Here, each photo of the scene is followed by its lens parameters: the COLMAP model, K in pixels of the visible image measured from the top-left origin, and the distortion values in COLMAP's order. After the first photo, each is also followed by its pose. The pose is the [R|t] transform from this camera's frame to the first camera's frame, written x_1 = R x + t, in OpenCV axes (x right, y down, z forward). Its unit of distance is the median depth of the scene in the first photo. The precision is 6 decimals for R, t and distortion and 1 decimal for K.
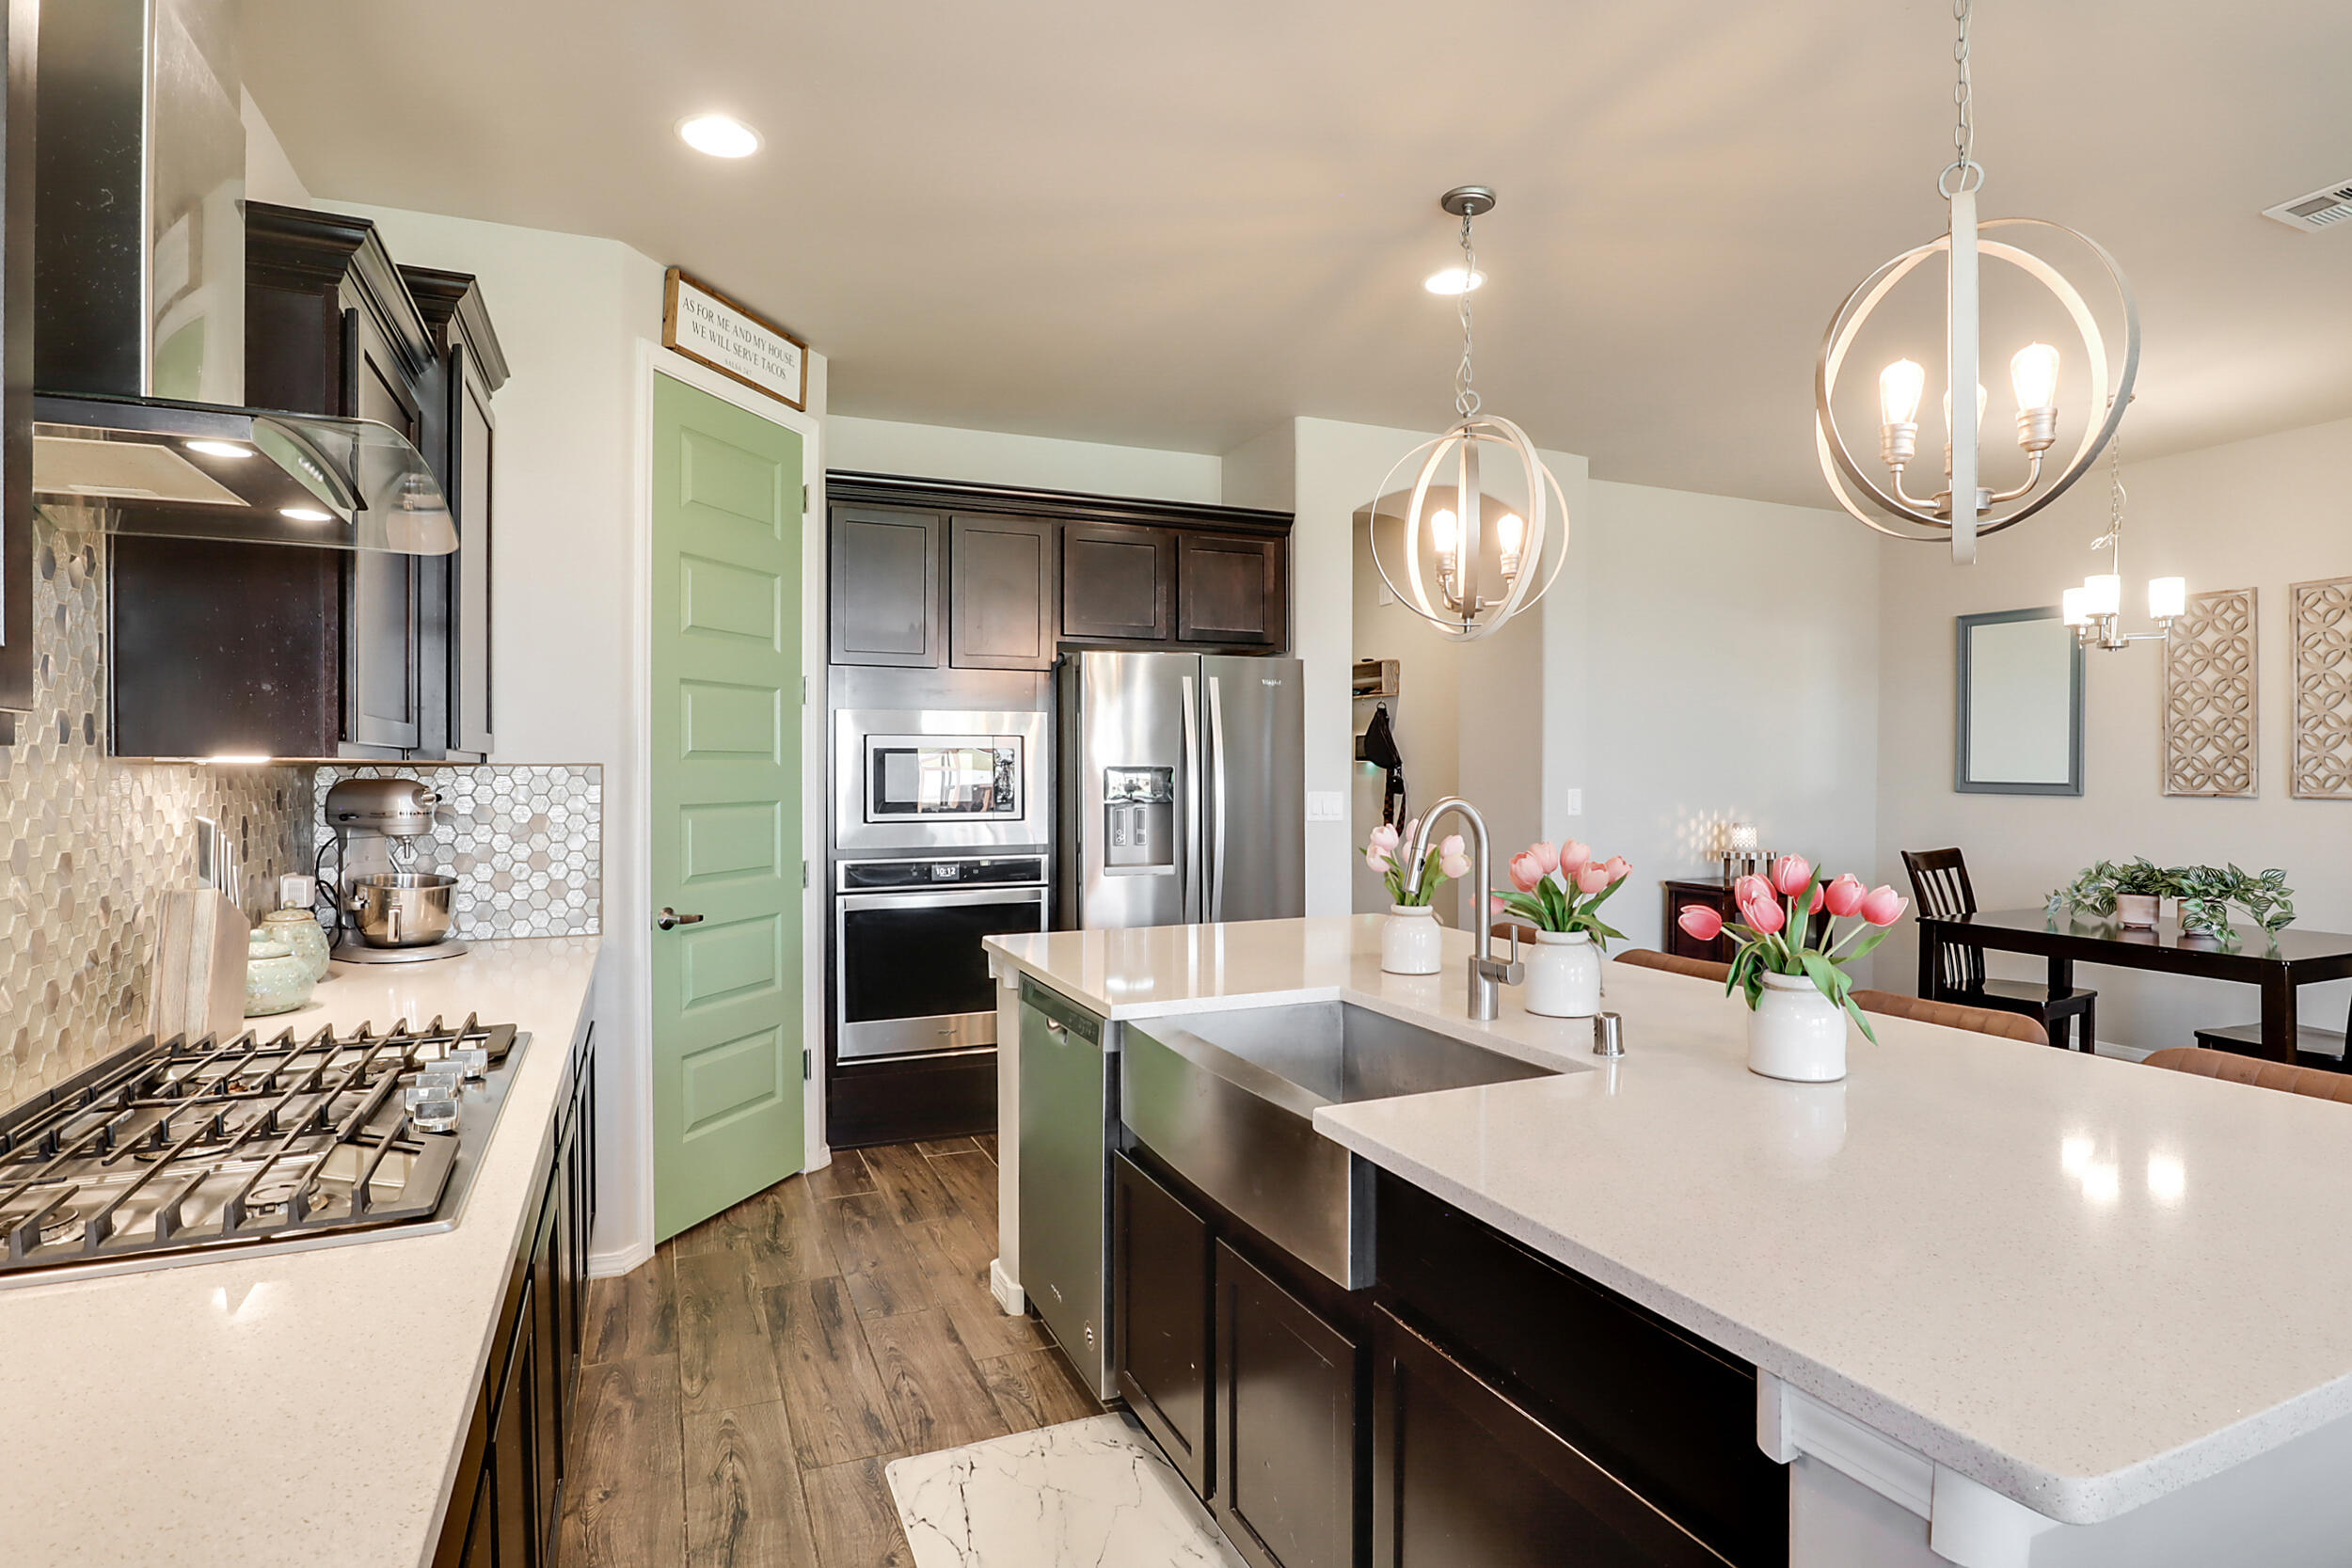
lens RADIAL K [[1197.2, 0, 1152.4], [0, 1197.2, 763.6], [0, 0, 1]] dist [-0.037571, 0.007891]
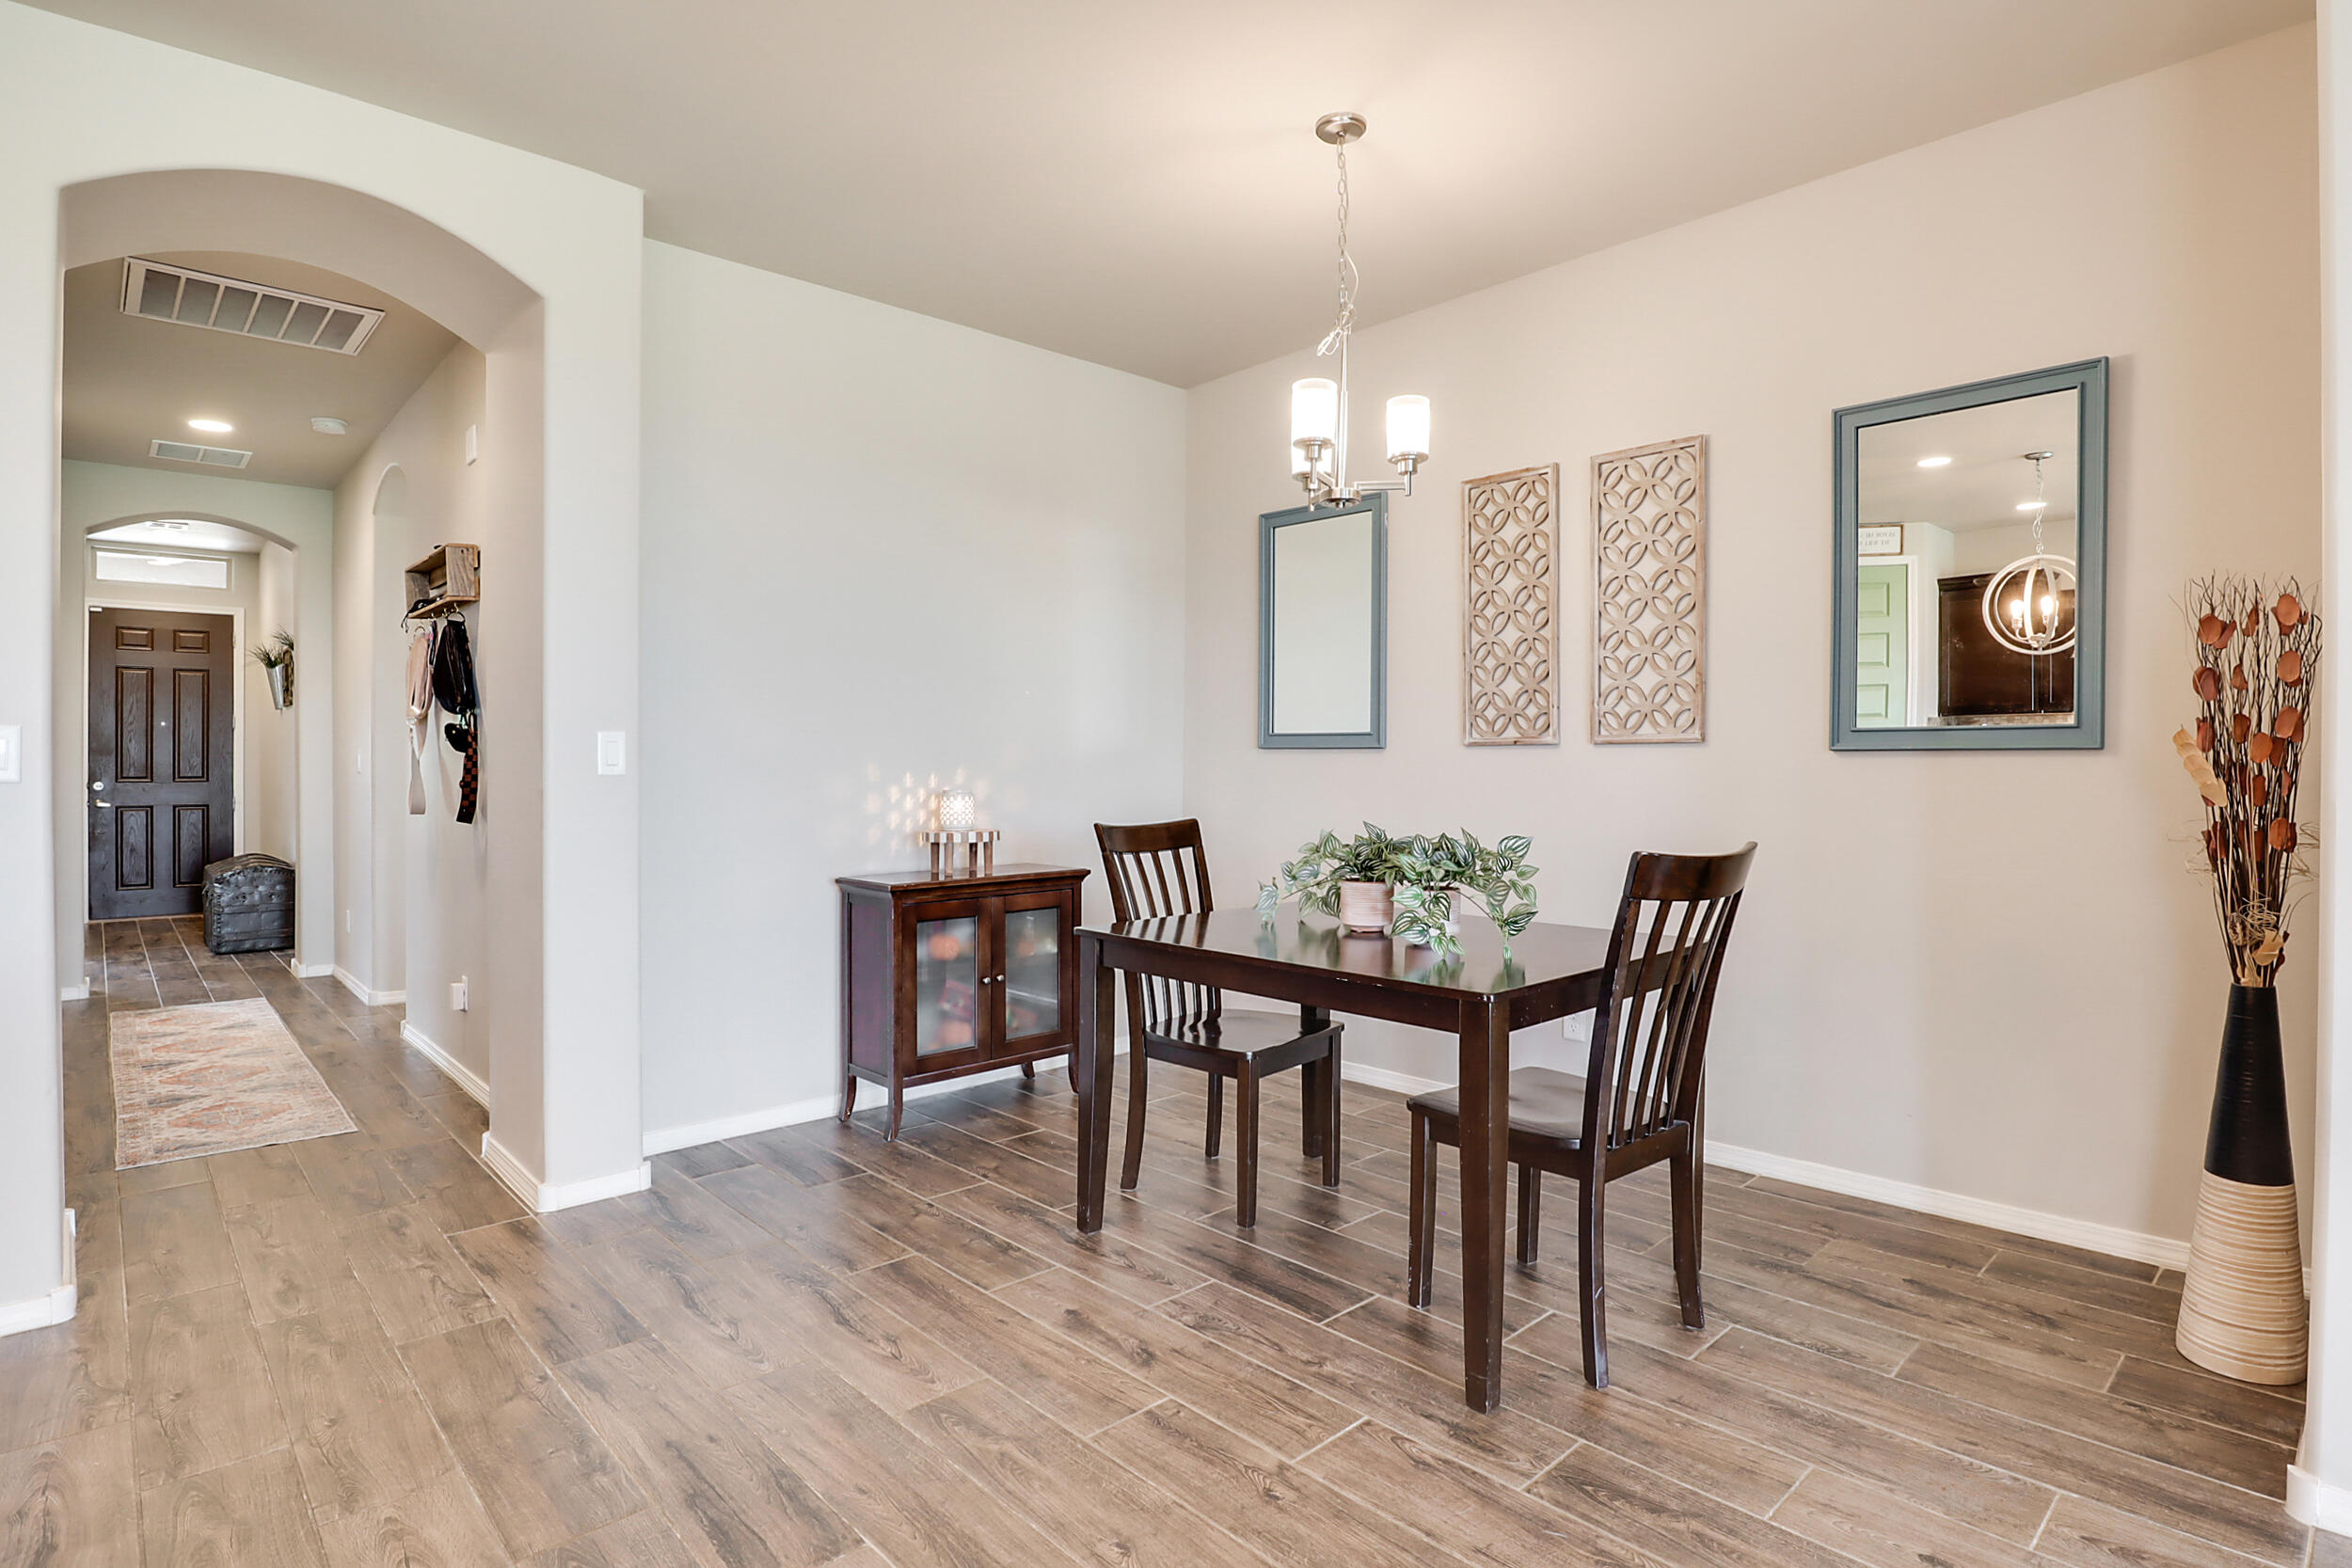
lens RADIAL K [[1197.2, 0, 1185.5], [0, 1197.2, 768.7], [0, 0, 1]] dist [-0.037571, 0.007891]
pose [[0.941559, -0.003316, 0.336832, 0.479290], [0.001395, 0.999981, 0.005944, 0.041211], [-0.336845, -0.005126, 0.941546, 0.370675]]
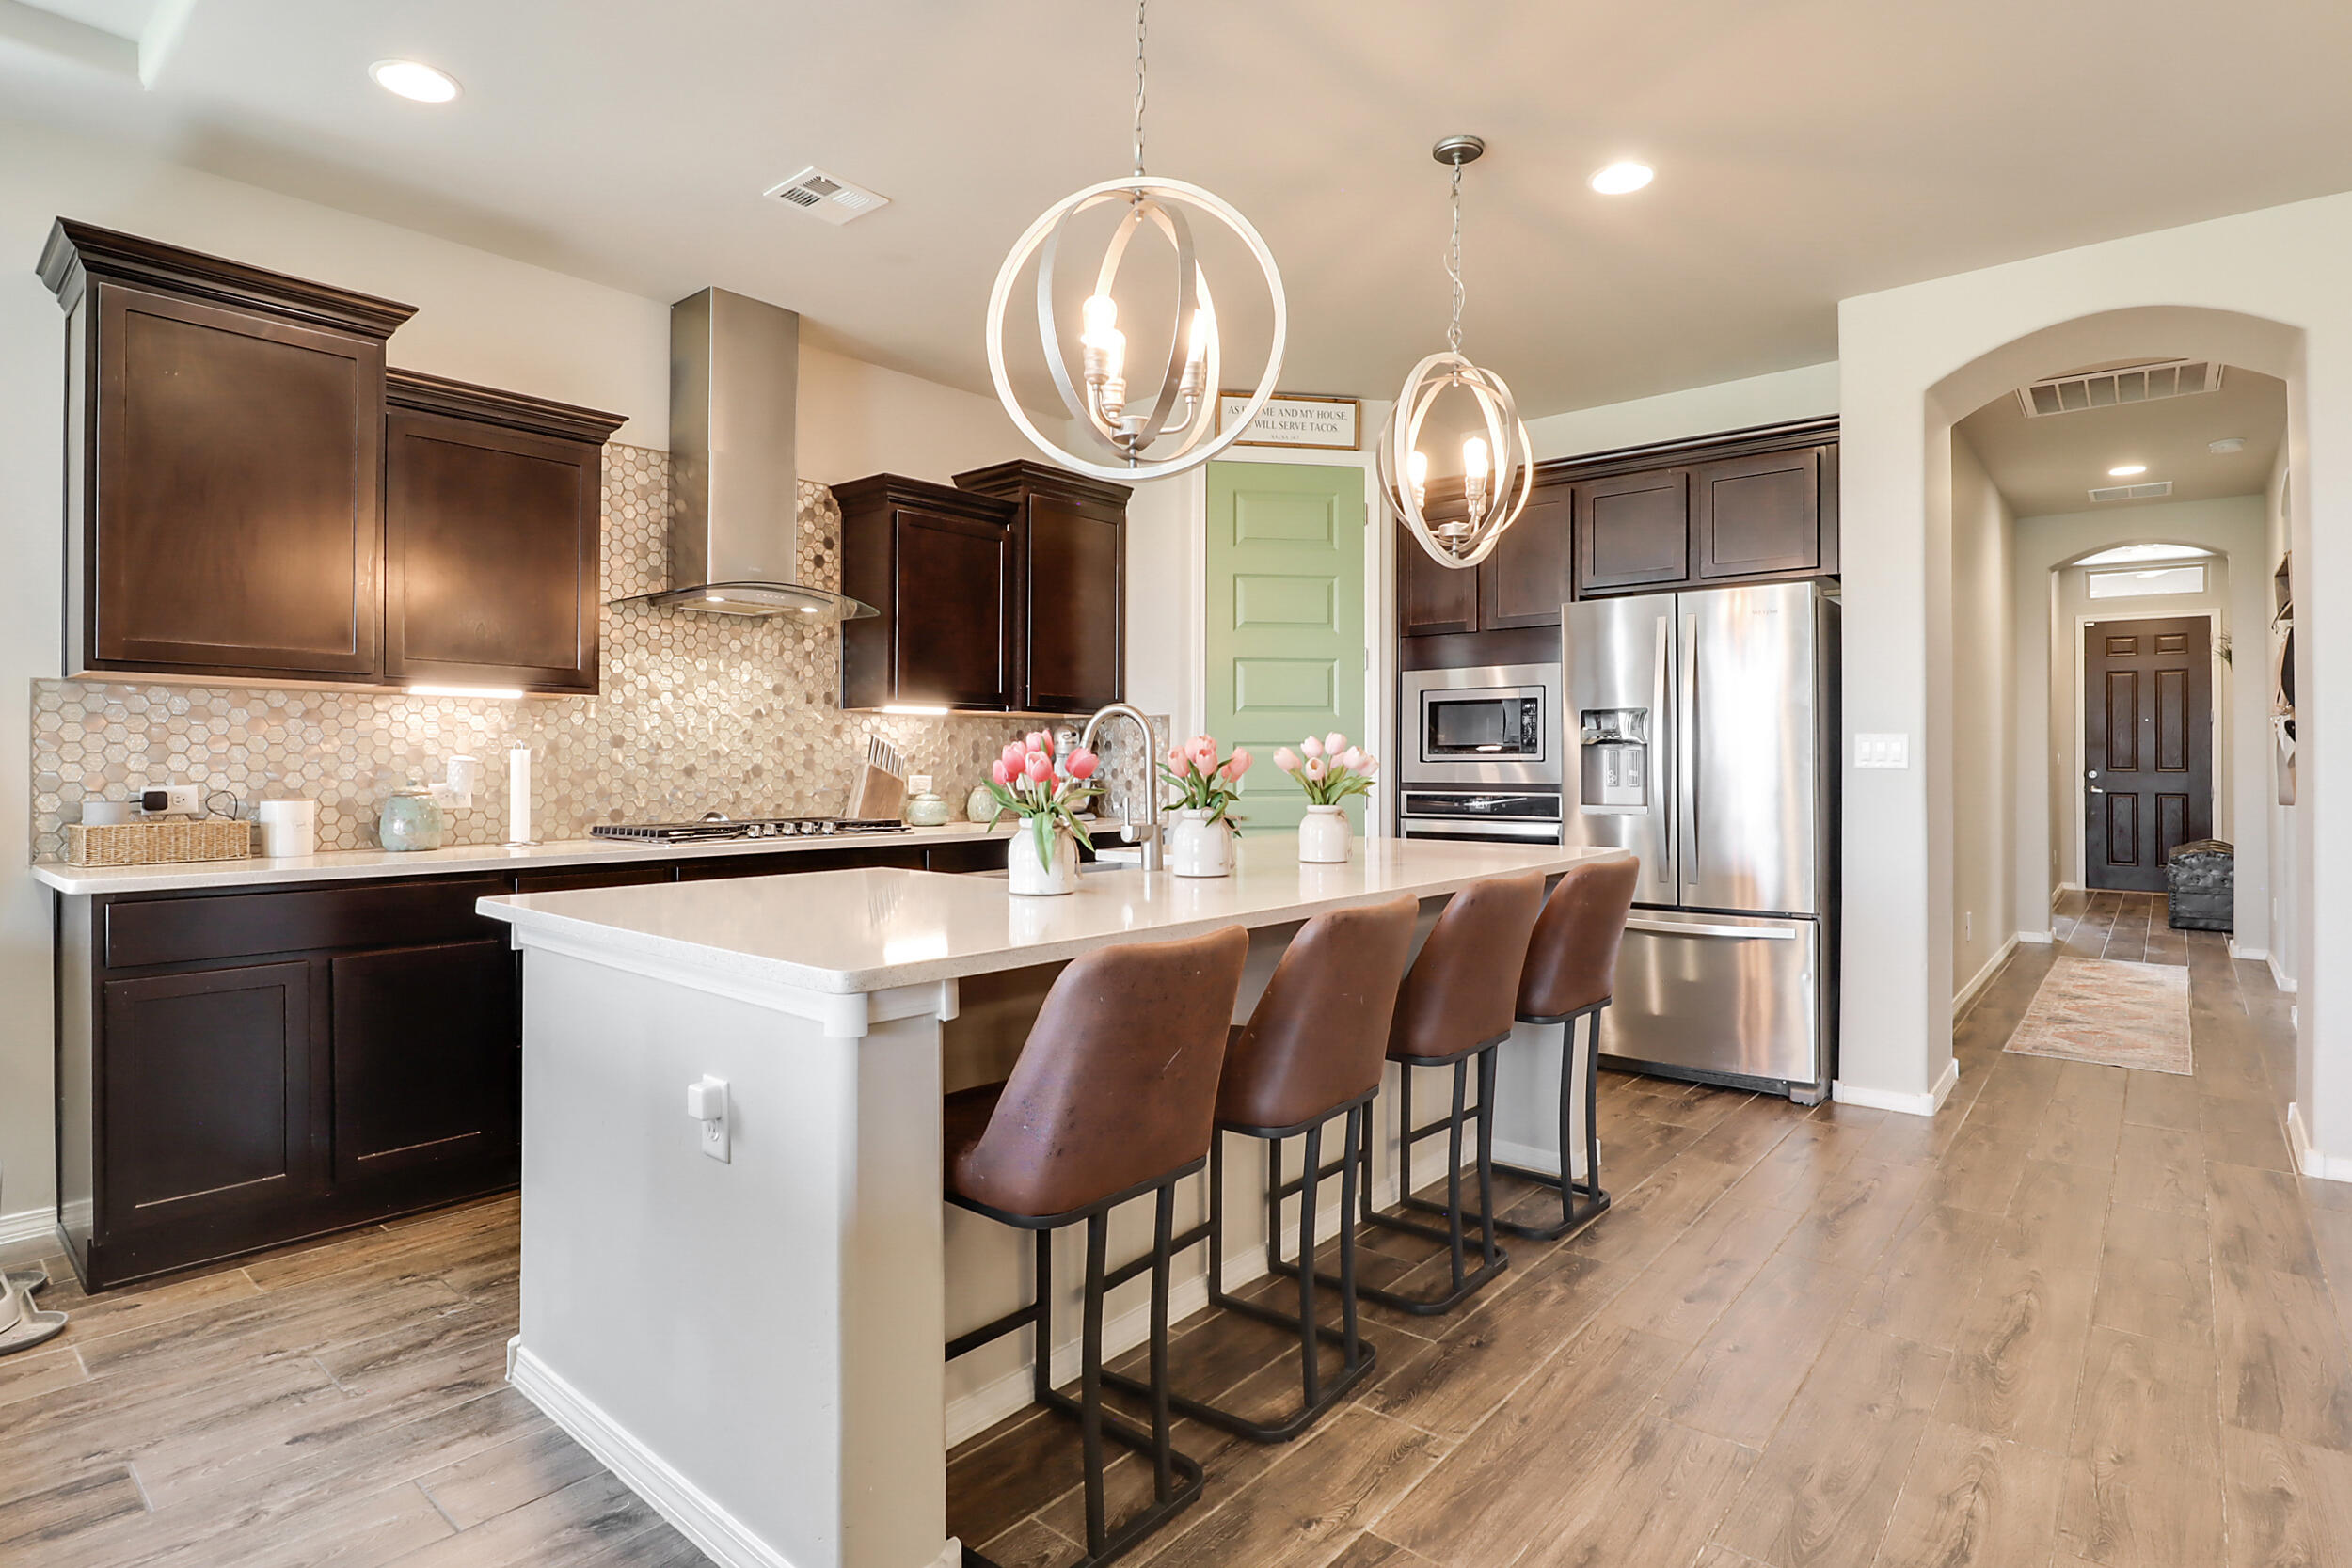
lens RADIAL K [[1197.2, 0, 1199.6], [0, 1197.2, 783.9], [0, 0, 1]] dist [-0.037571, 0.007891]
pose [[0.455190, 0.018183, -0.890208, 0.688877], [0.003875, 0.999742, 0.022401, 0.039168], [0.890386, -0.013647, 0.455002, 0.193488]]
